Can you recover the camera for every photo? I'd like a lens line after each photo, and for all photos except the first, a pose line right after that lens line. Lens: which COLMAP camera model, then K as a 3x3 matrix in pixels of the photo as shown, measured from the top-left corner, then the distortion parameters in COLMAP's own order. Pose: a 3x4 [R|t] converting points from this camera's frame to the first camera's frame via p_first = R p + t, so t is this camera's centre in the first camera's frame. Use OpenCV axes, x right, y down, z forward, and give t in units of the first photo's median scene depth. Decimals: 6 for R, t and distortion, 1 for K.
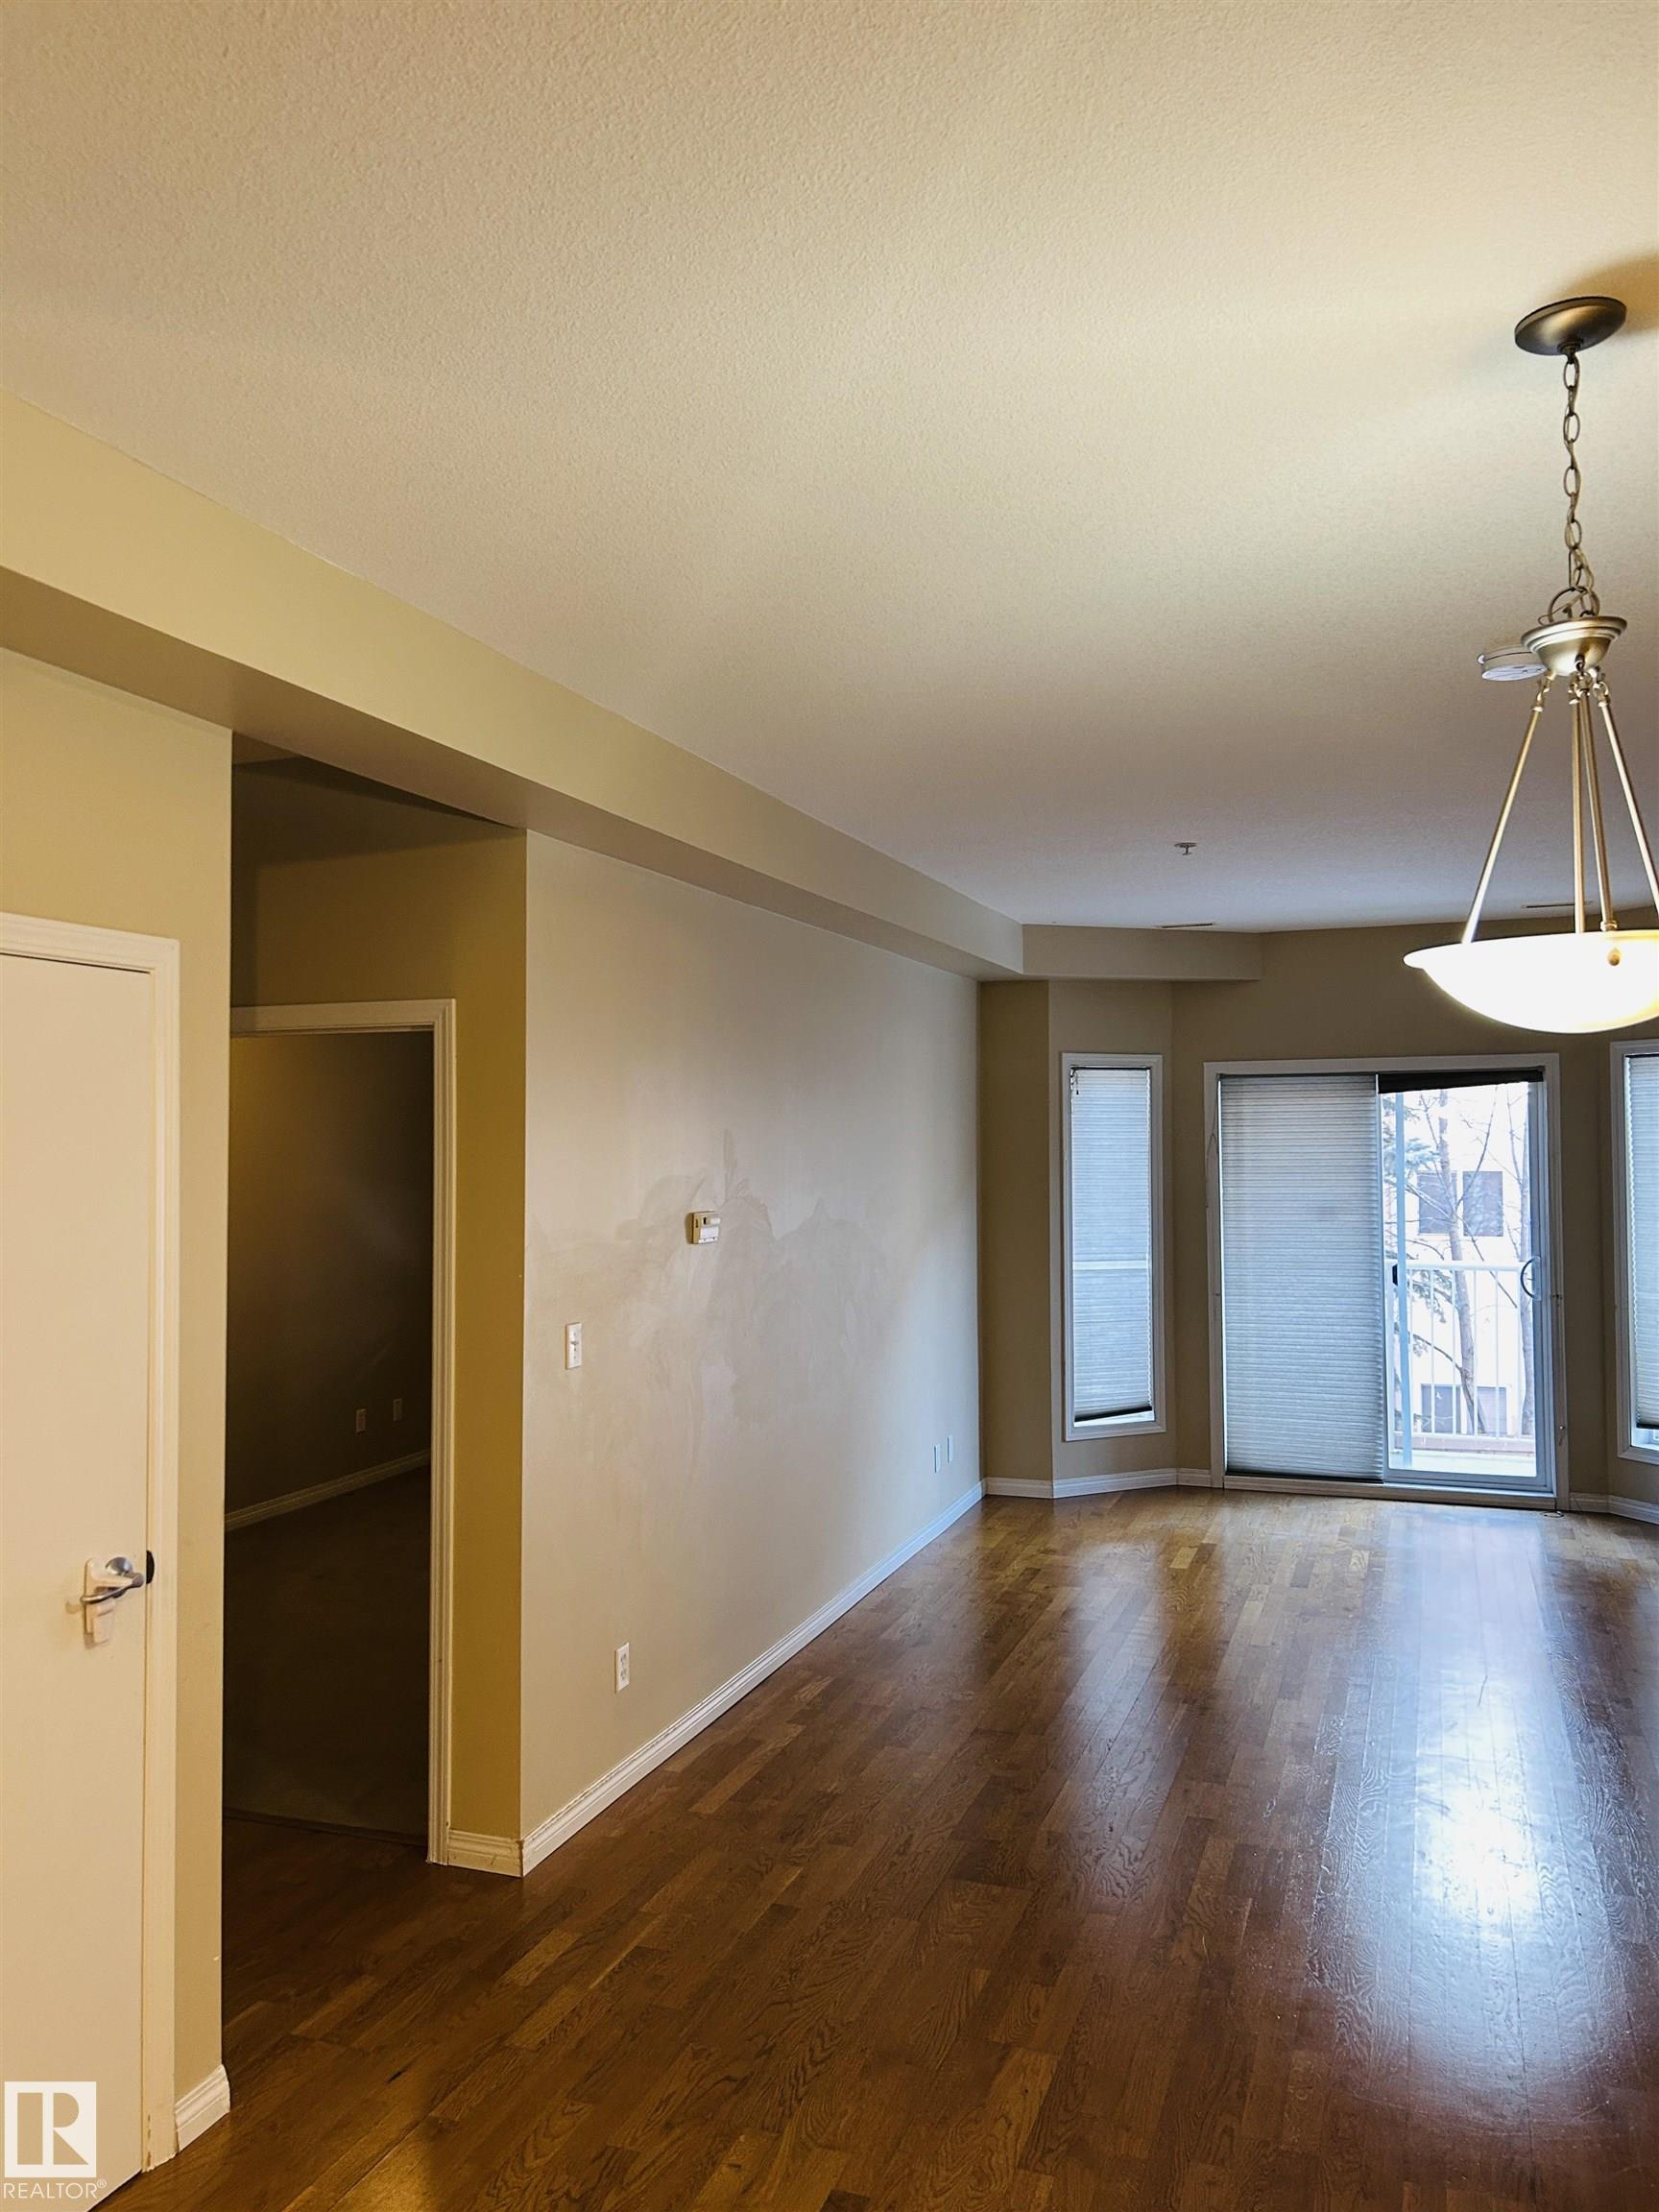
lens RADIAL K [[1657.3, 0, 814.6], [0, 1657.3, 1105.4], [0, 0, 1]] dist [0.050156, -0.053913]
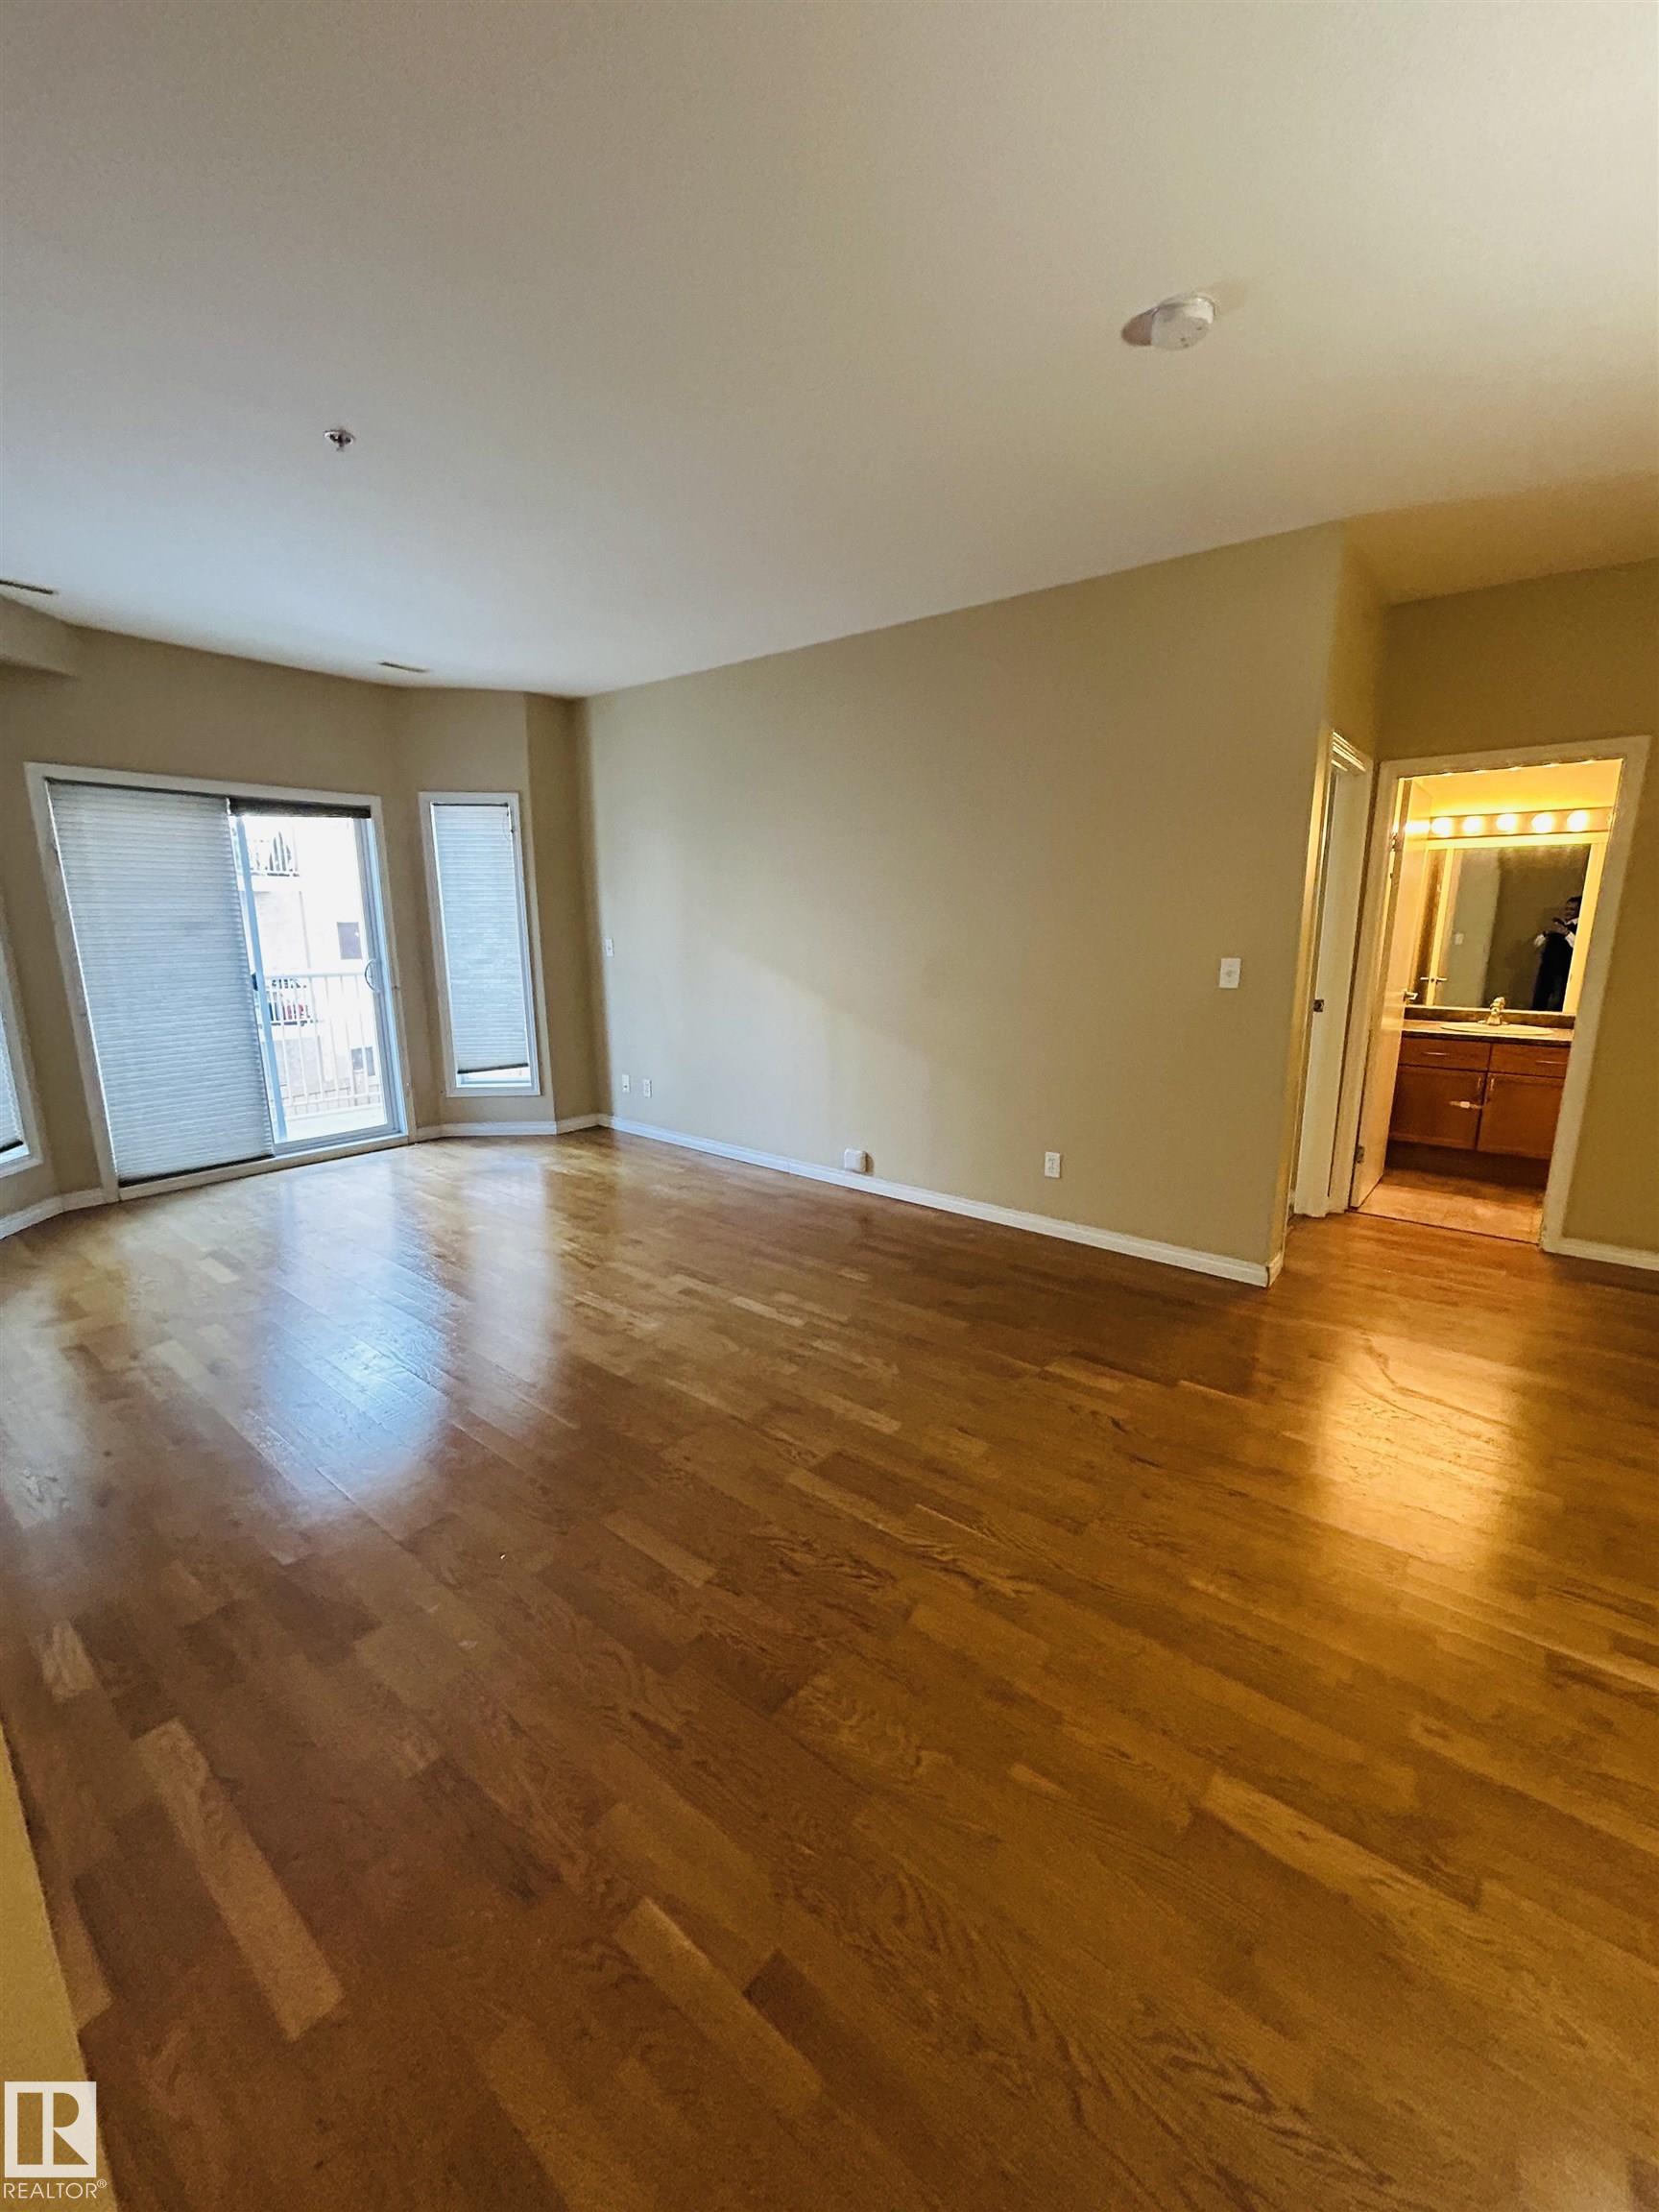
lens RADIAL K [[898.6, 0, 846.2], [0, 898.6, 1099.9], [0, 0, 1]] dist [-0.002628, 0.000274]
pose [[0.317636, -0.184418, 0.930106, -0.132976], [-0.024220, 0.979006, 0.202385, 0.052583], [-0.947903, -0.086812, 0.306501, 0.472475]]
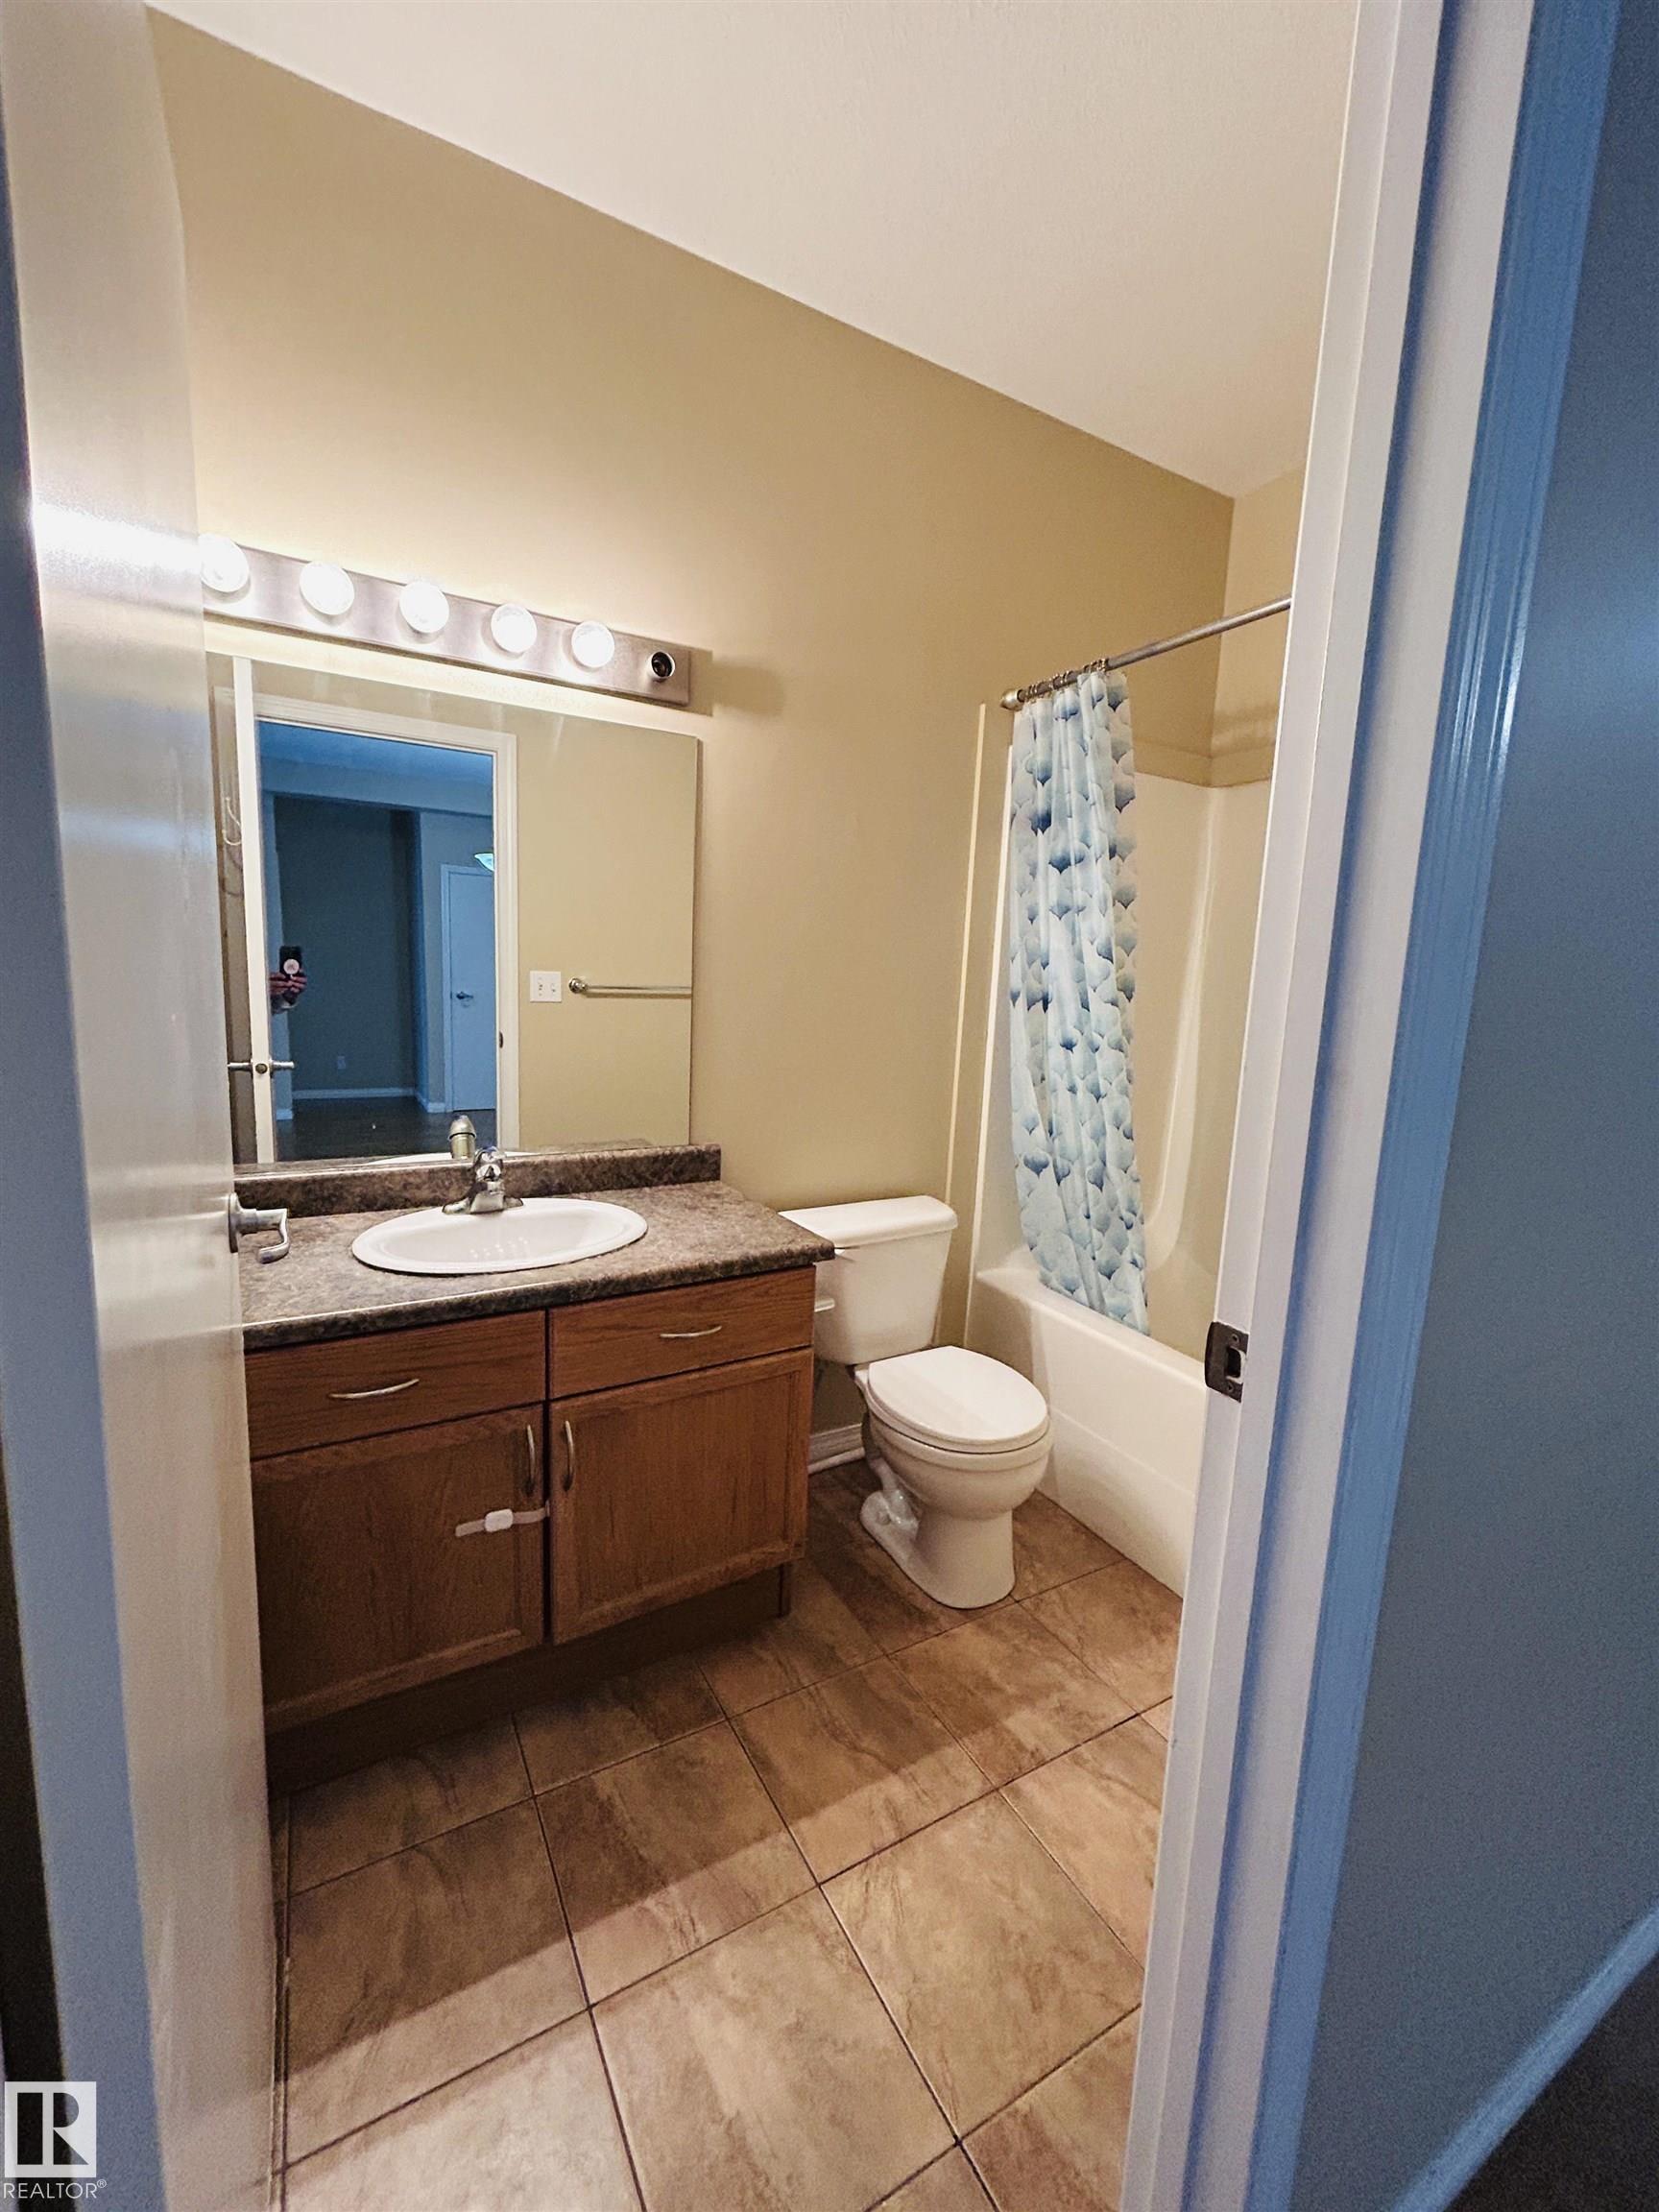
lens RADIAL K [[898.6, 0, 833.3], [0, 898.6, 1084.7], [0, 0, 1]] dist [-0.002628, 0.000274]
pose [[-0.761191, -0.105558, 0.639879, 0.481095], [-0.035019, 0.991915, 0.121974, 0.058588], [-0.647581, 0.070438, -0.758734, 0.331311]]
